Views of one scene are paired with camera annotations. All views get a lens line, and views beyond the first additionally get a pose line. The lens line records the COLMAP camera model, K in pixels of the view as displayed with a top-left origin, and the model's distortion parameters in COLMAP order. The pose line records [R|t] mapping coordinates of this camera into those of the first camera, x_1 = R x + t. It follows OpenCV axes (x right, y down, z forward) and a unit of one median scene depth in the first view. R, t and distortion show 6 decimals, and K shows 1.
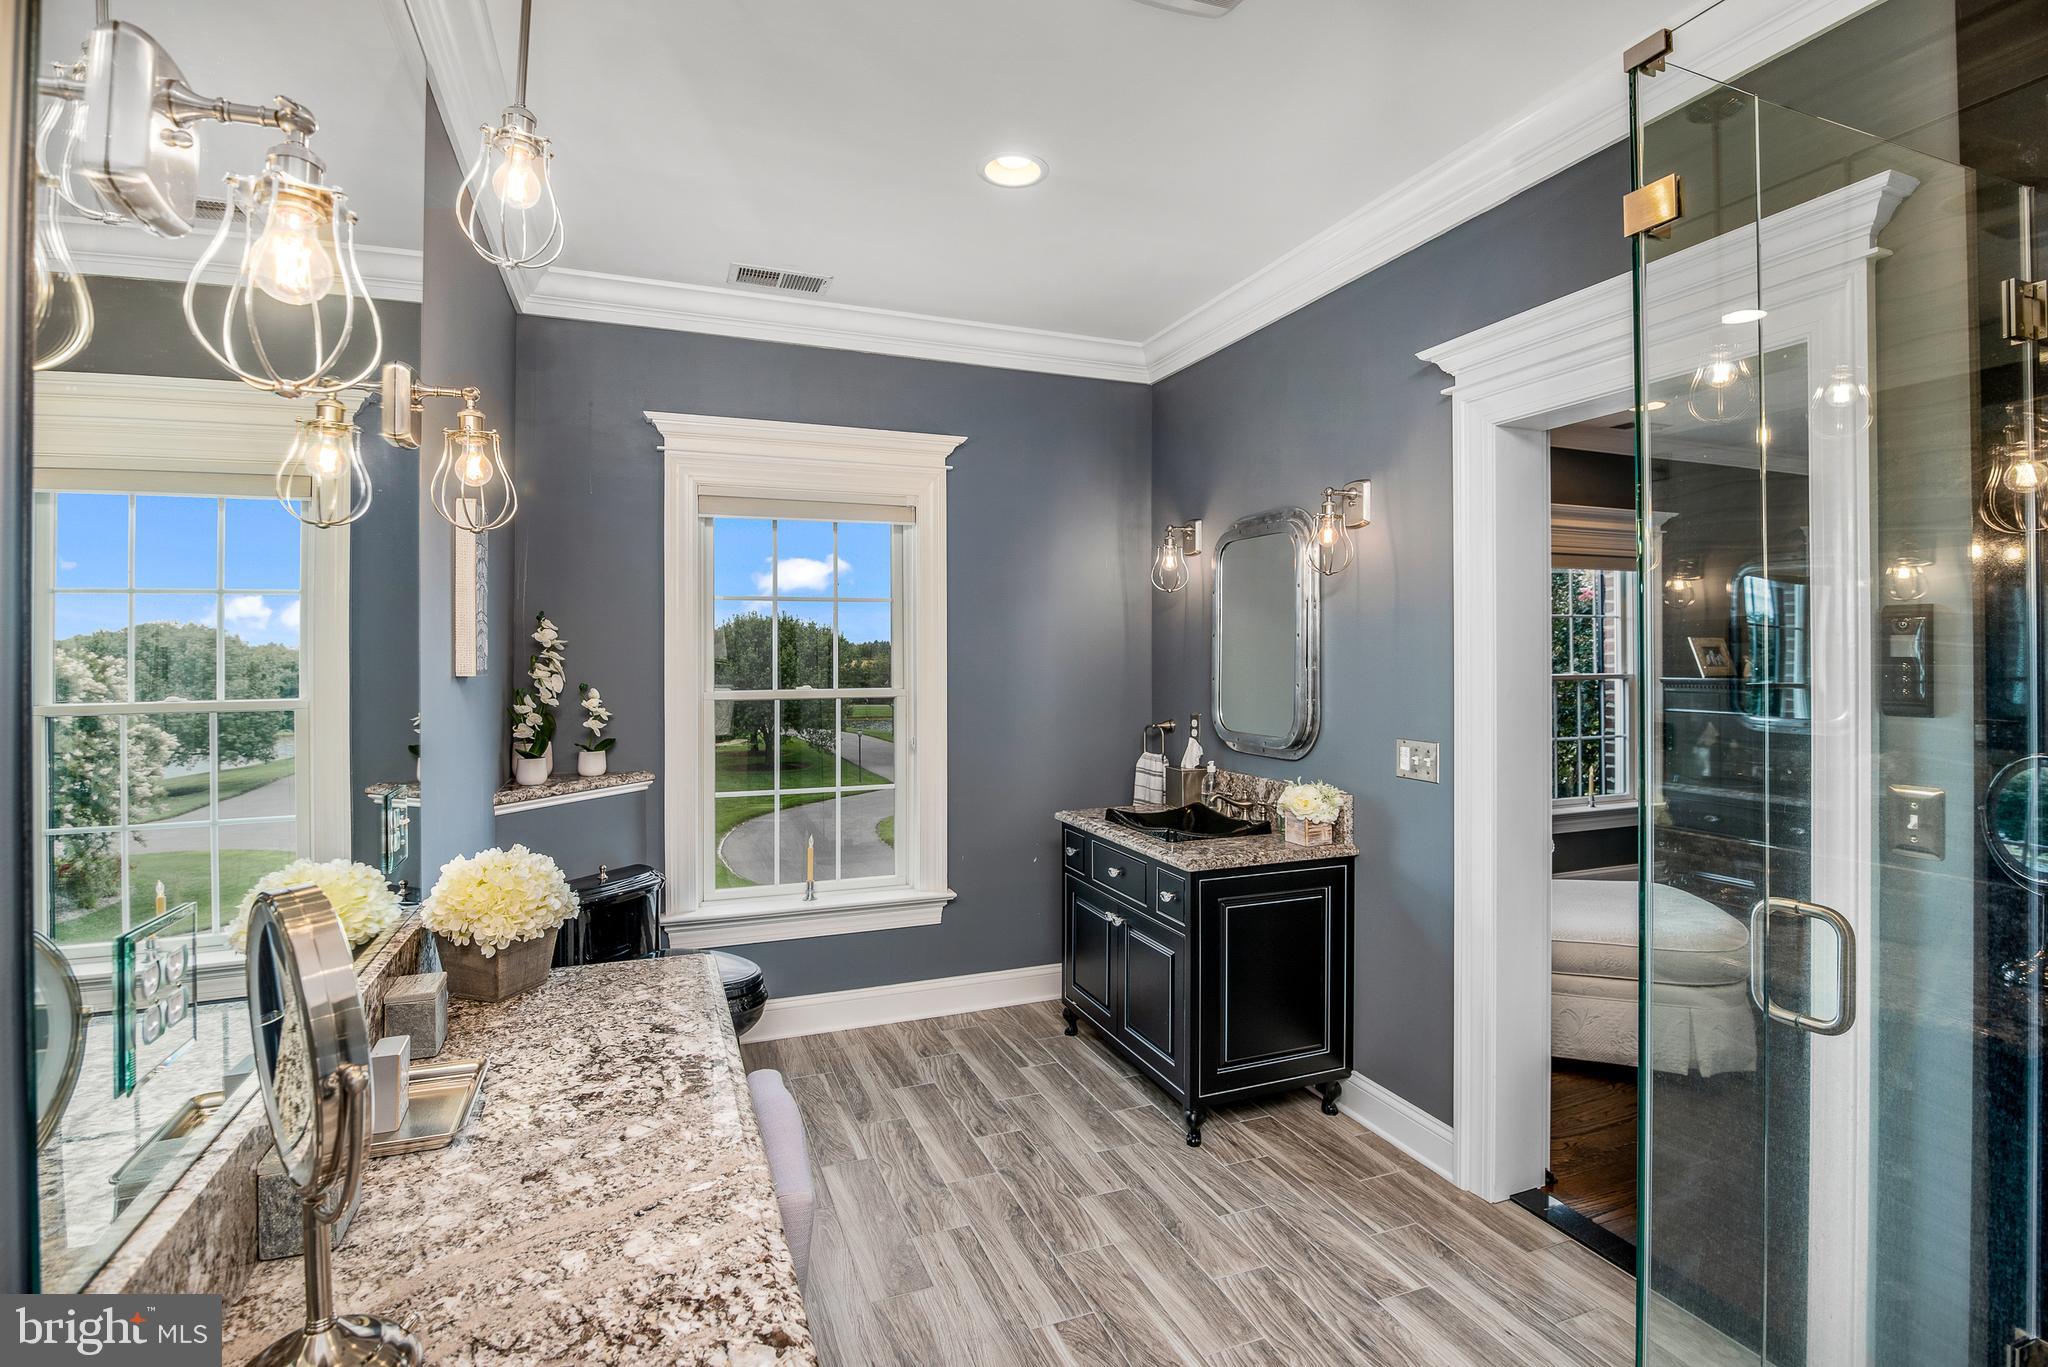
lens RADIAL K [[892.9, 0, 1024.0], [0, 892.9, 683.5], [0, 0, 1]] dist [0.001045, 0.000051]
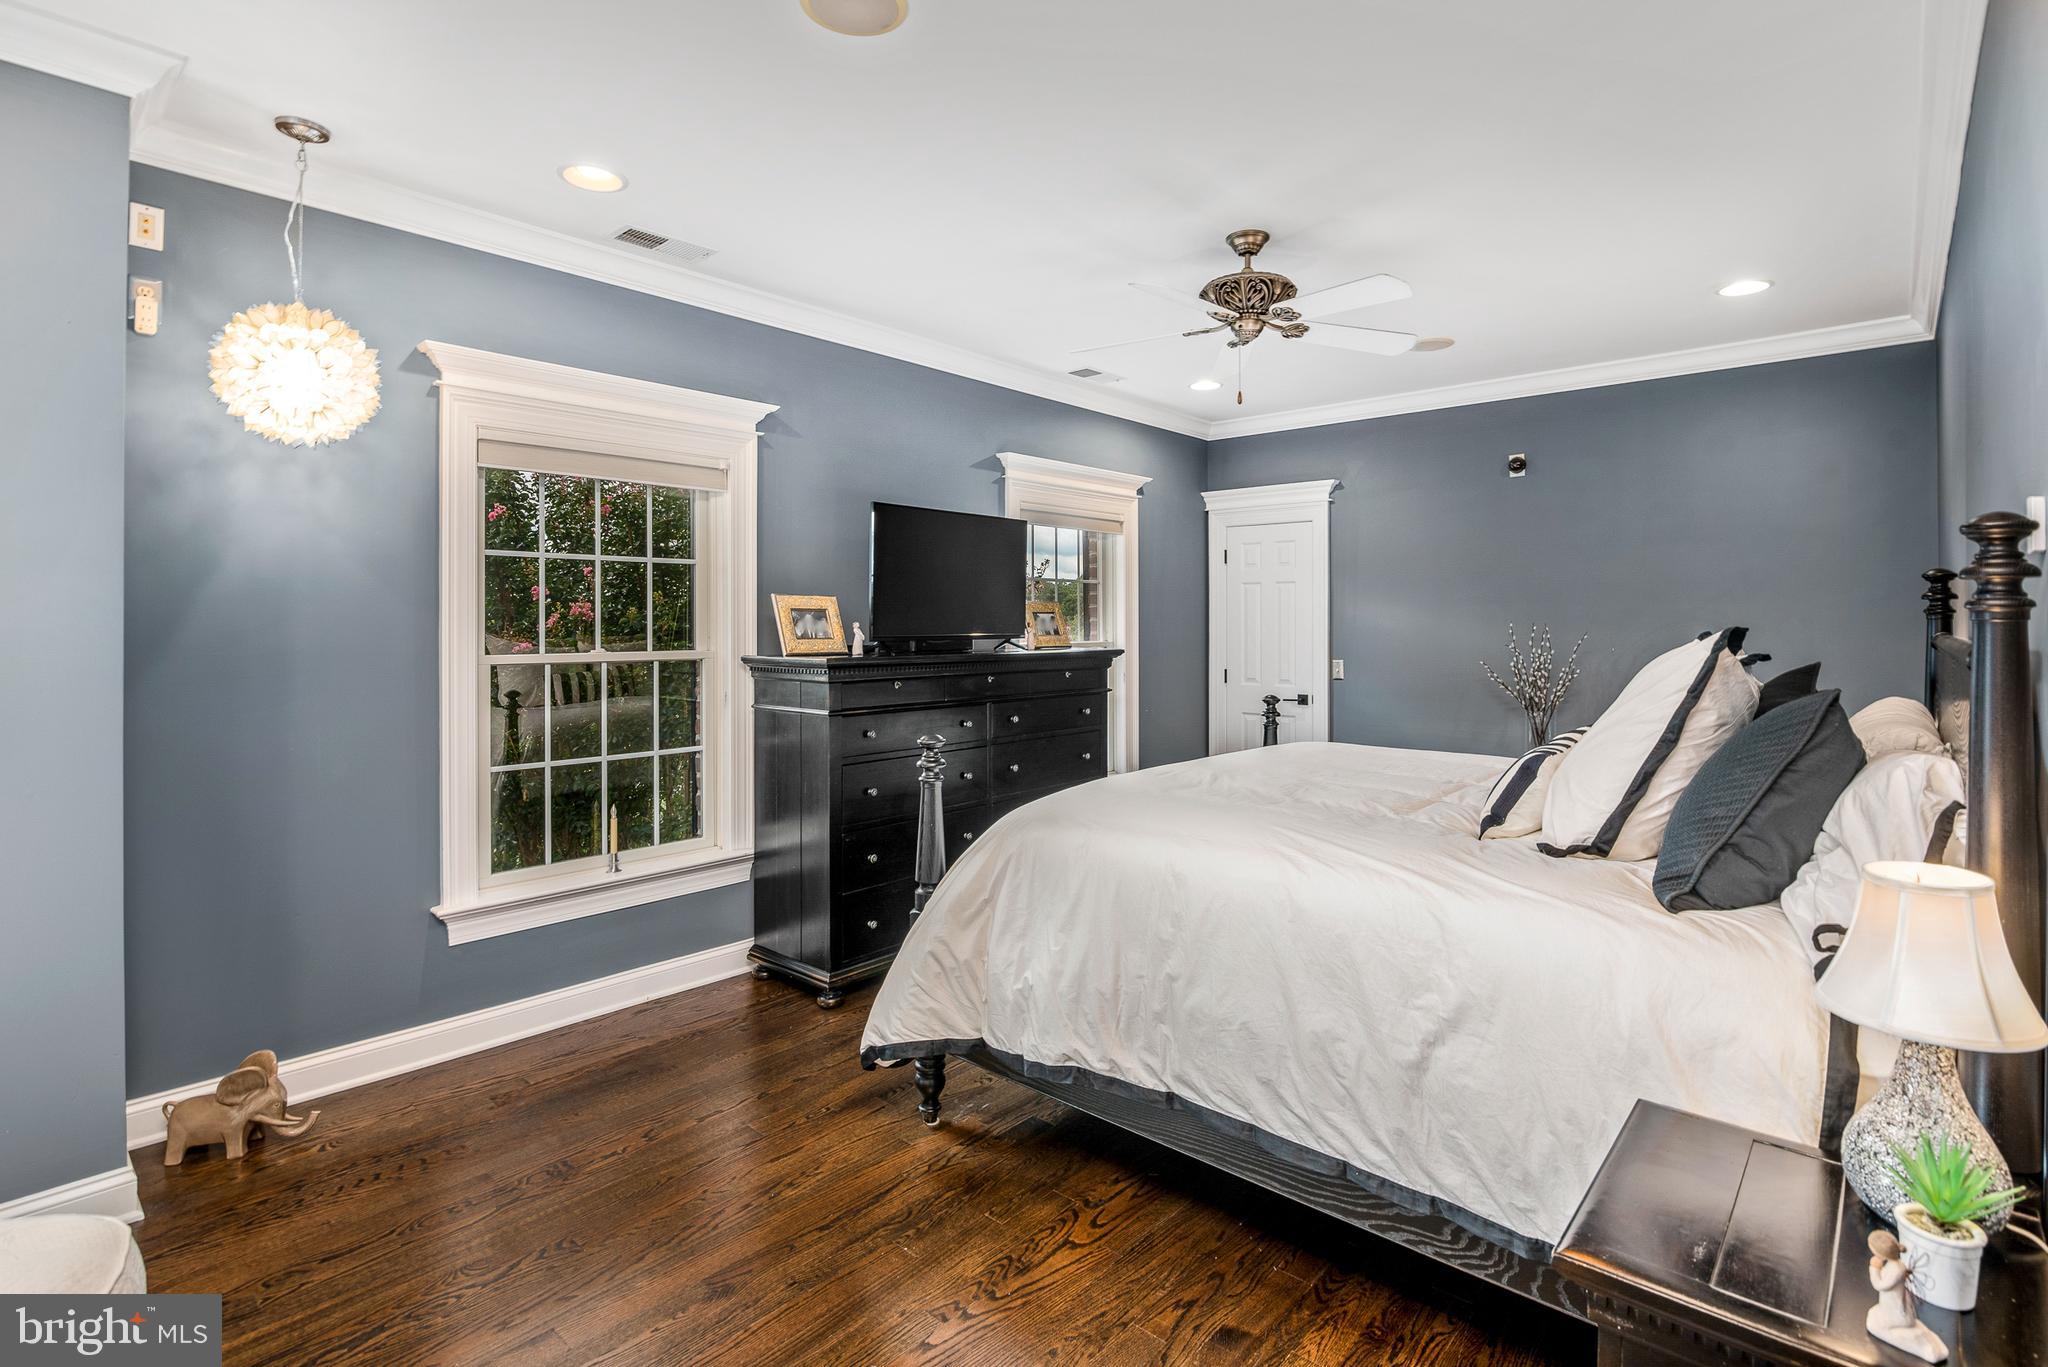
lens RADIAL K [[972.1, 0, 1027.6], [0, 972.1, 645.6], [0, 0, 1]] dist [-0.000507, -0.000060]
pose [[0.884522, -0.008243, 0.466425, -0.334759], [0.009637, 0.999953, -0.000604, 0.005687], [-0.466398, 0.005029, 0.884561, -0.131819]]
